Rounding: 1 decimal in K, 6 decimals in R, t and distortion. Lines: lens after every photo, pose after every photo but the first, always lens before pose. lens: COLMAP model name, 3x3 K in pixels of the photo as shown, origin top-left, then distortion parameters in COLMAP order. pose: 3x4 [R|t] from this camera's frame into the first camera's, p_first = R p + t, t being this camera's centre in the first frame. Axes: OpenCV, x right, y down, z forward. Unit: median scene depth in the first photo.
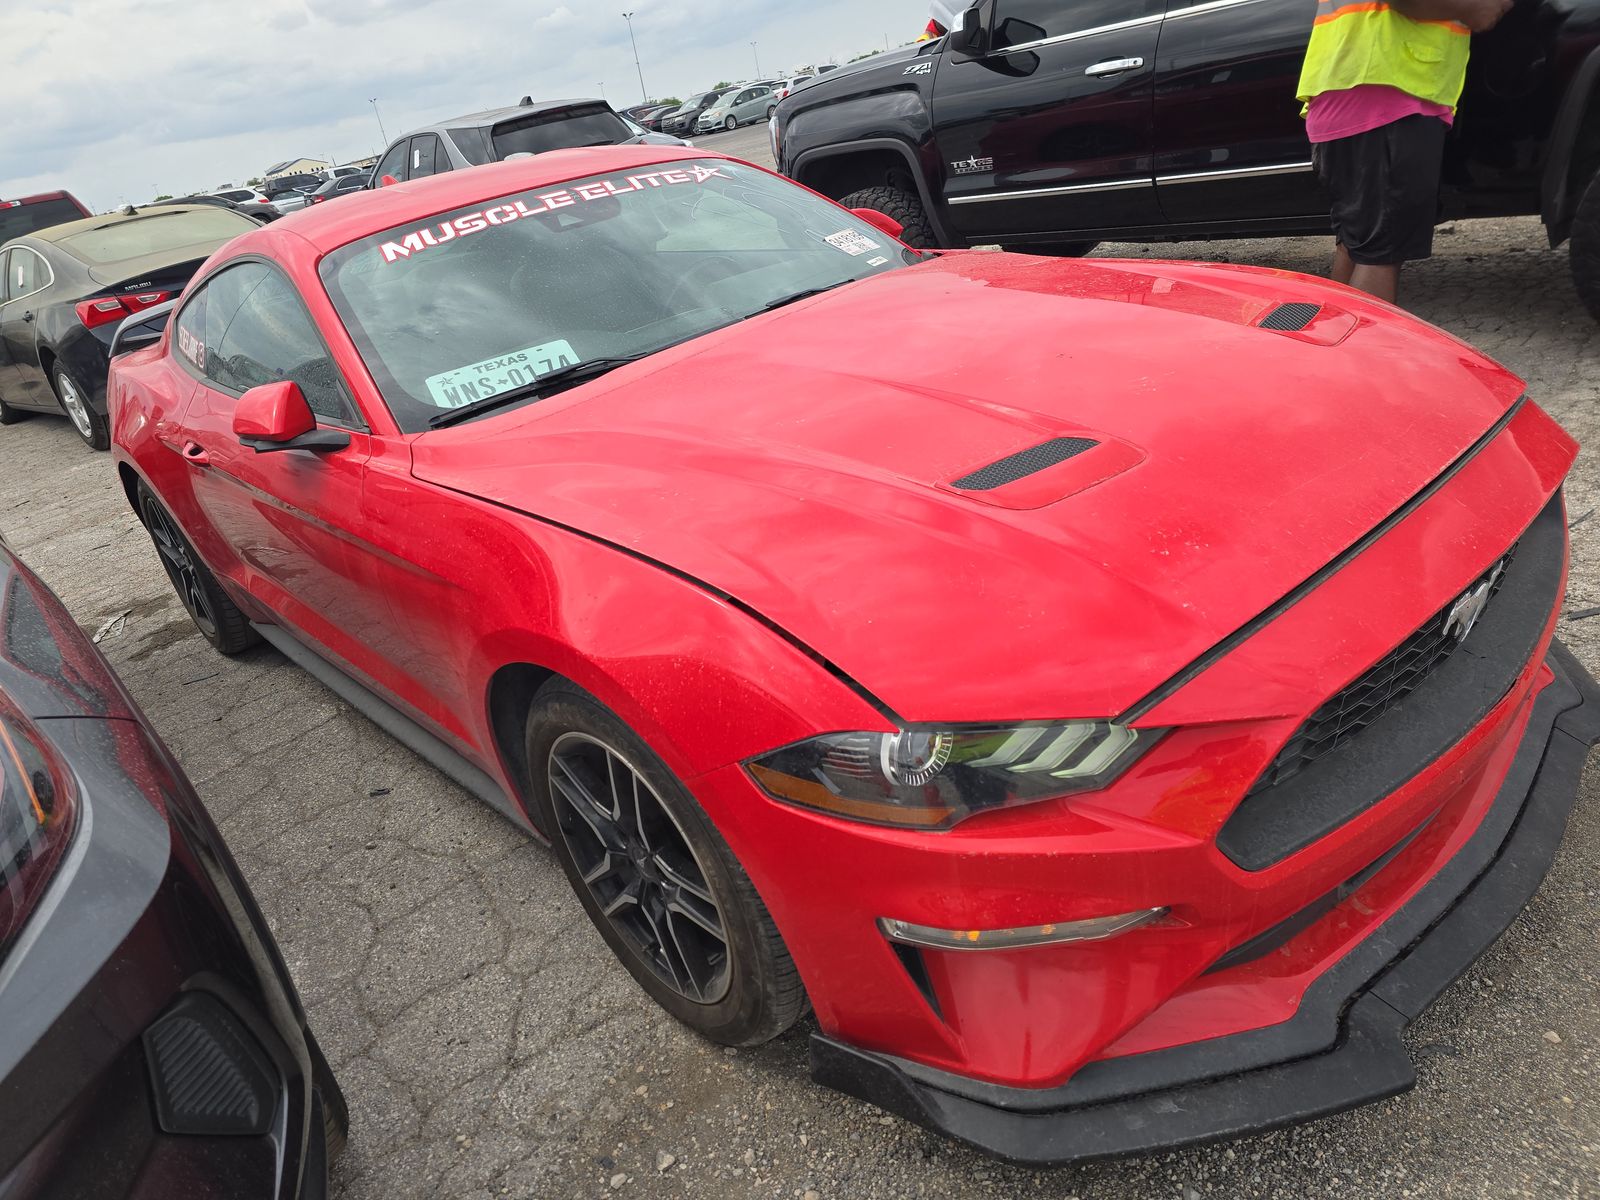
lens RADIAL K [[1072.5, 0, 800.0], [0, 1072.5, 600.0], [0, 0, 1]] dist [0.023481, -0.040176]
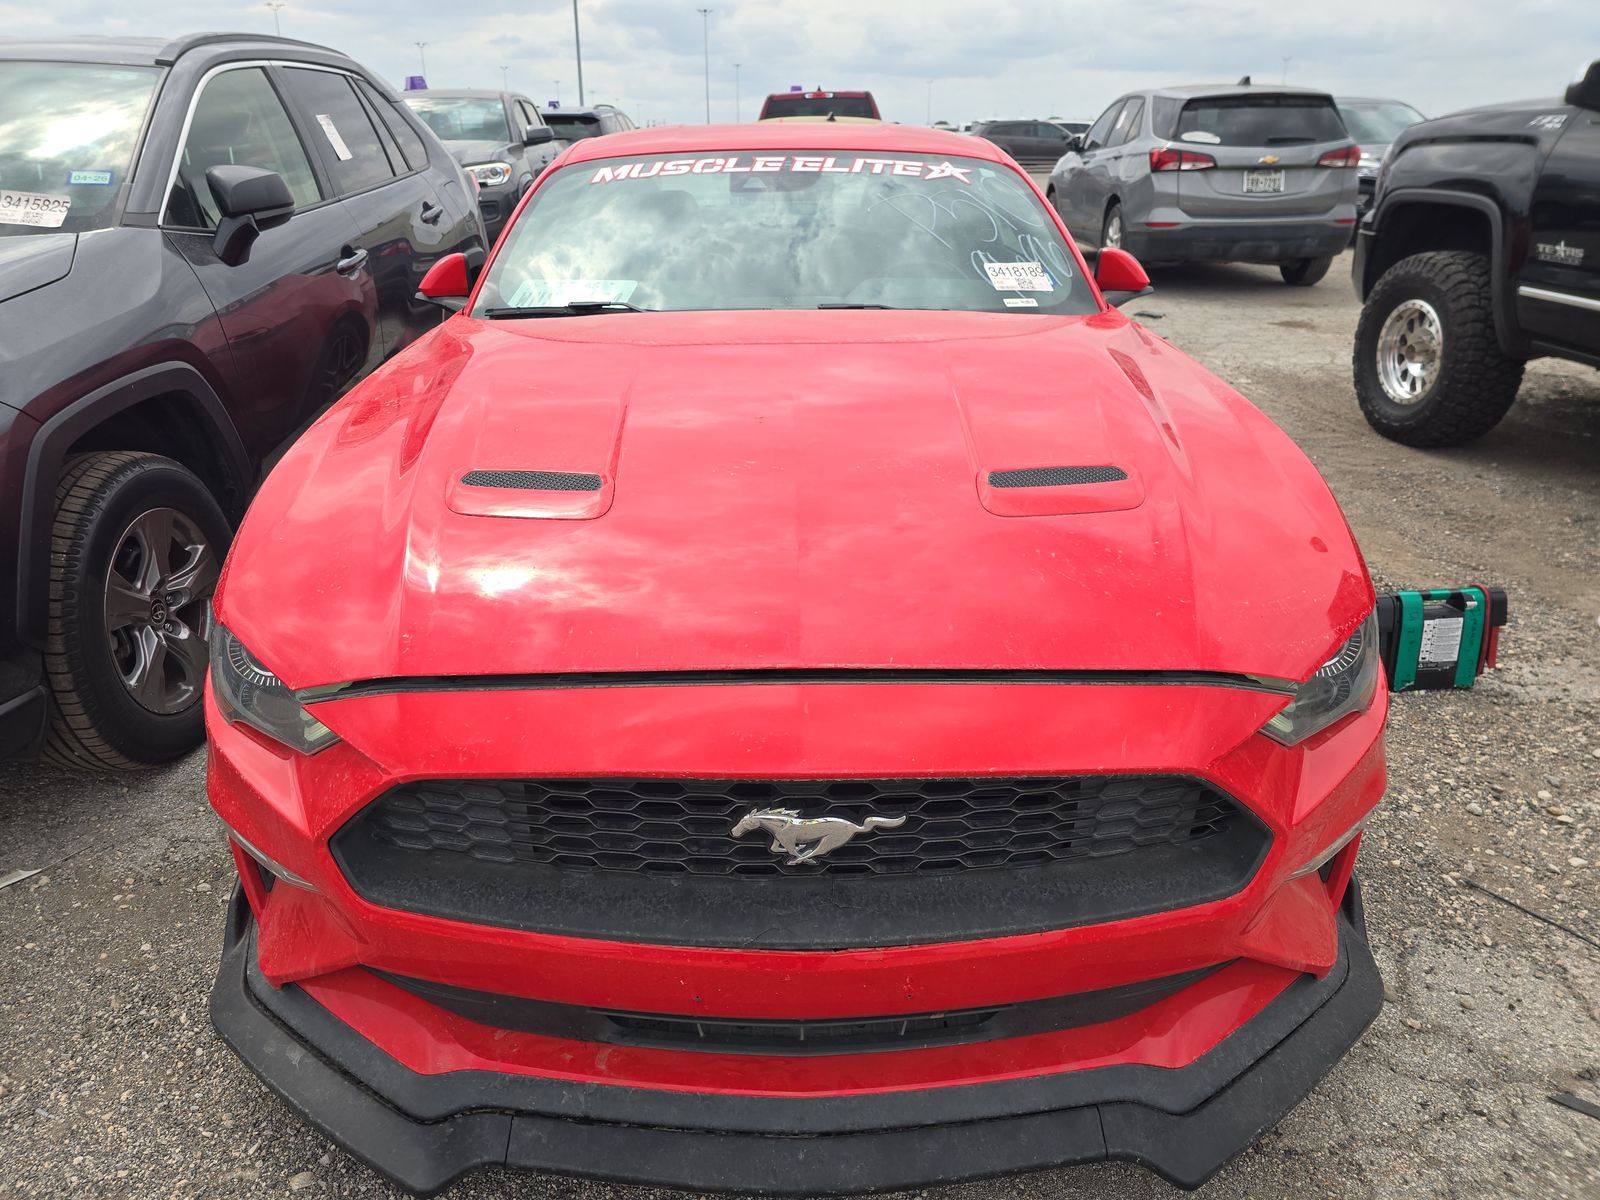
lens RADIAL K [[1072.5, 0, 800.0], [0, 1072.5, 600.0], [0, 0, 1]] dist [0.023481, -0.040176]
pose [[0.746394, 0.418533, -0.517423, 0.578516], [-0.400598, 0.903410, 0.152878, -0.168059], [0.531430, 0.093172, 0.841963, 0.165442]]
